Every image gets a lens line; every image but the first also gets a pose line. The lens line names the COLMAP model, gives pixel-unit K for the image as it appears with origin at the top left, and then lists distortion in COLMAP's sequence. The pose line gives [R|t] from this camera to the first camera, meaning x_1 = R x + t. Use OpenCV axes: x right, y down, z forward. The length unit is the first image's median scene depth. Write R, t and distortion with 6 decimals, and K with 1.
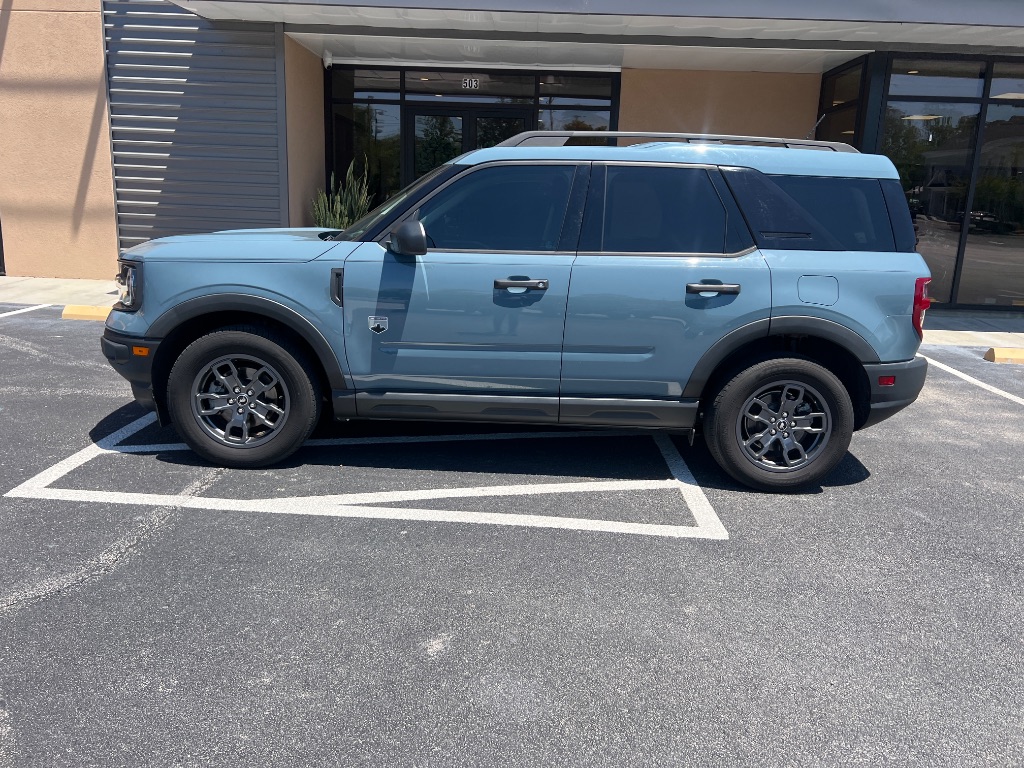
lens RADIAL K [[780.3, 0, 533.3], [0, 780.3, 383.4], [0, 0, 1]] dist [-0.003149, -0.003294]
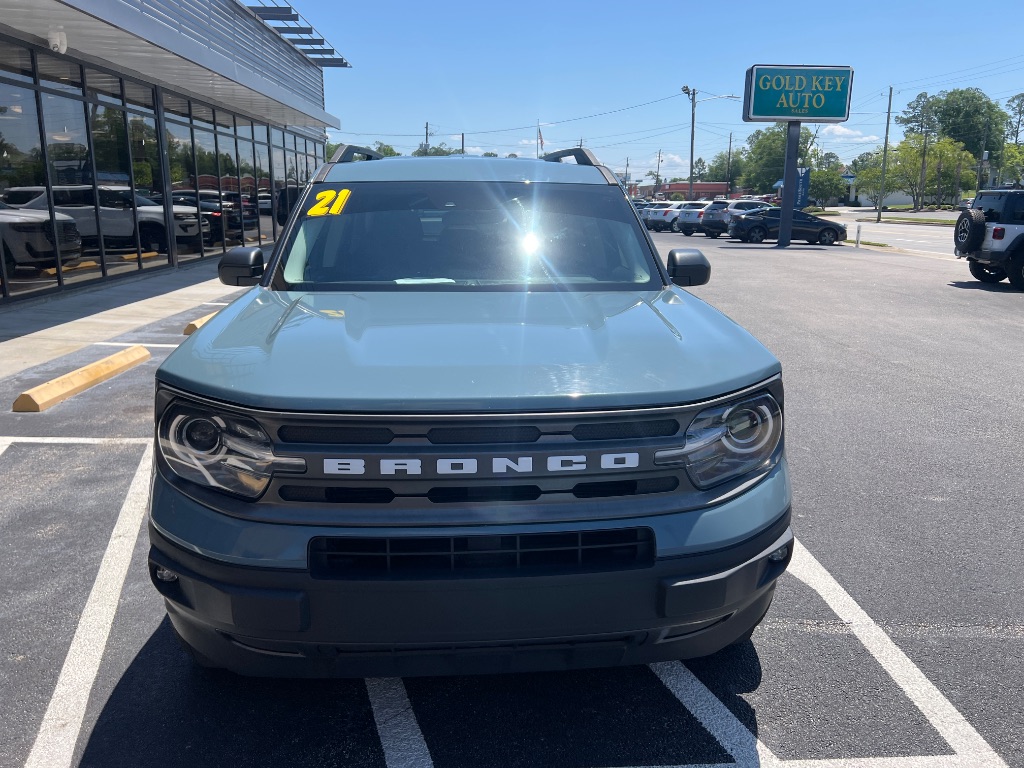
lens RADIAL K [[787.3, 0, 513.9], [0, 787.3, 370.8], [0, 0, 1]] dist [-0.002706, -0.012491]
pose [[-0.068150, -0.241616, 0.967976, -1.038466], [0.207581, 0.945564, 0.250637, -0.338145], [-0.975841, 0.218014, -0.014285, 1.188125]]
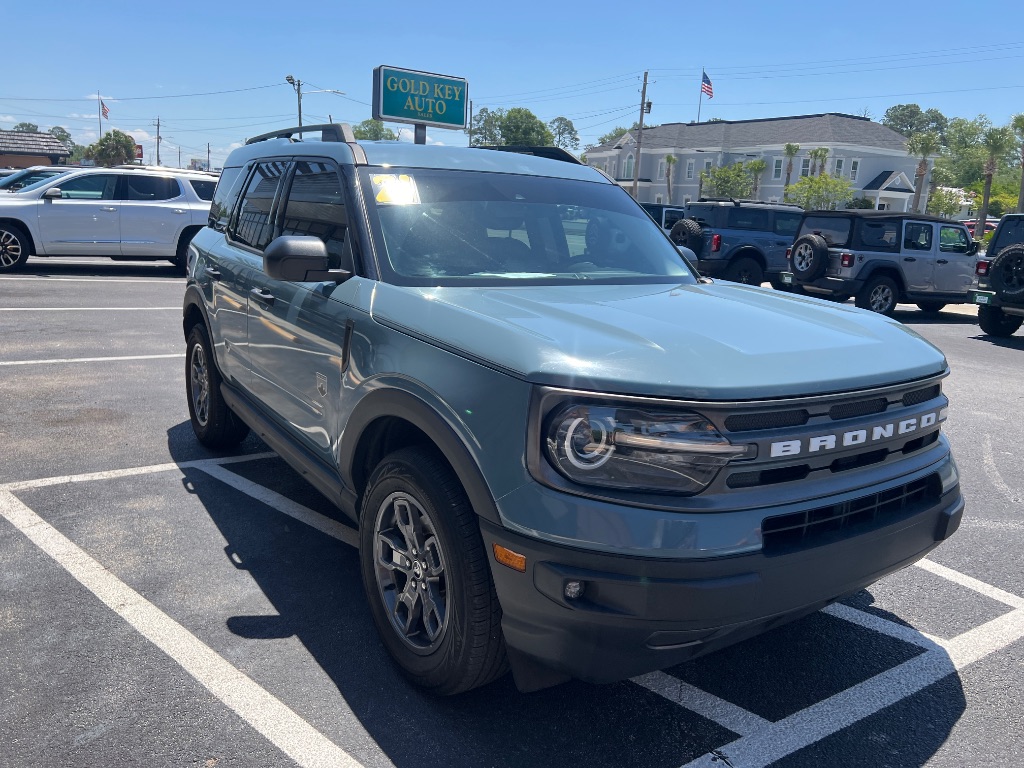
lens RADIAL K [[780.3, 0, 533.3], [0, 780.3, 383.4], [0, 0, 1]] dist [-0.003149, -0.003294]
pose [[-0.561449, -0.241656, 0.791440, -0.880818], [0.103440, 0.928413, 0.356859, -0.418910], [-0.821021, 0.282225, -0.496260, 1.660095]]
